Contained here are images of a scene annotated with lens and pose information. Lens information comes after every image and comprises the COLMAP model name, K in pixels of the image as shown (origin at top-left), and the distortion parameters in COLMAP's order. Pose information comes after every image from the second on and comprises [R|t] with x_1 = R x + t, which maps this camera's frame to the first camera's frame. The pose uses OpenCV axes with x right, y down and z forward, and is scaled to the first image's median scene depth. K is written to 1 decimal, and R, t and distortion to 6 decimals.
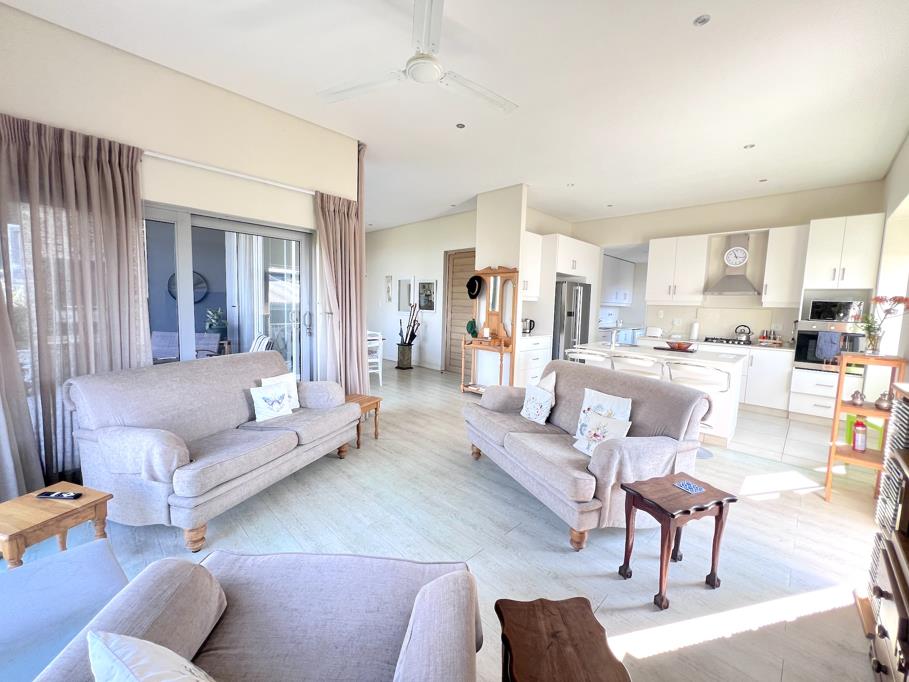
lens RADIAL K [[365.0, 0, 454.6], [0, 365.0, 340.9], [0, 0, 1]] dist [-0.000983, -0.000065]
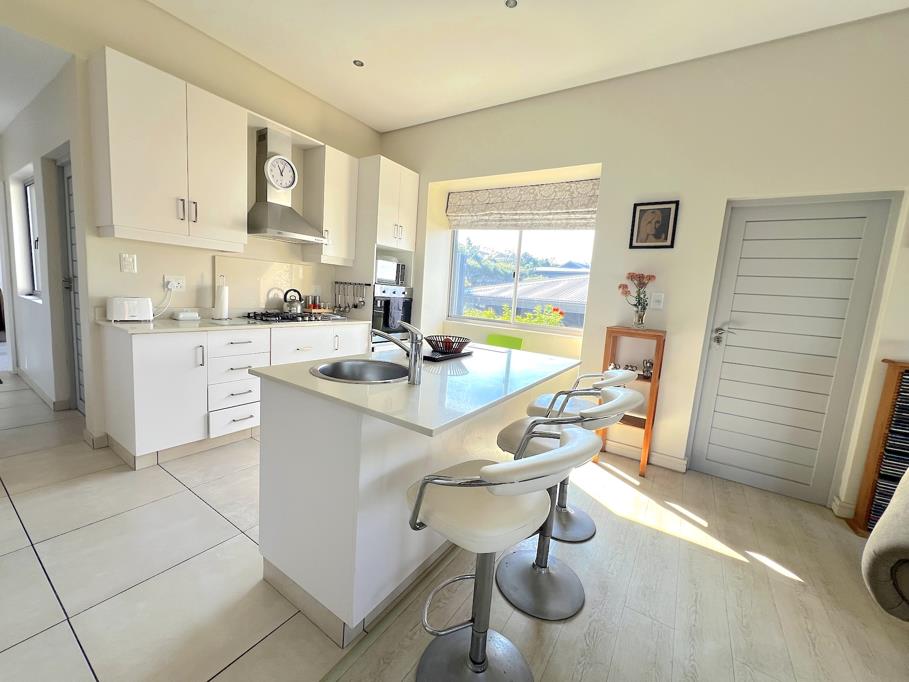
lens RADIAL K [[365.0, 0, 453.8], [0, 365.0, 337.3], [0, 0, 1]] dist [-0.000983, -0.000065]
pose [[-0.183463, -0.165120, 0.969060, 0.099645], [0.011089, 0.985382, 0.170001, -0.063560], [-0.982964, 0.041935, -0.178950, 0.810530]]
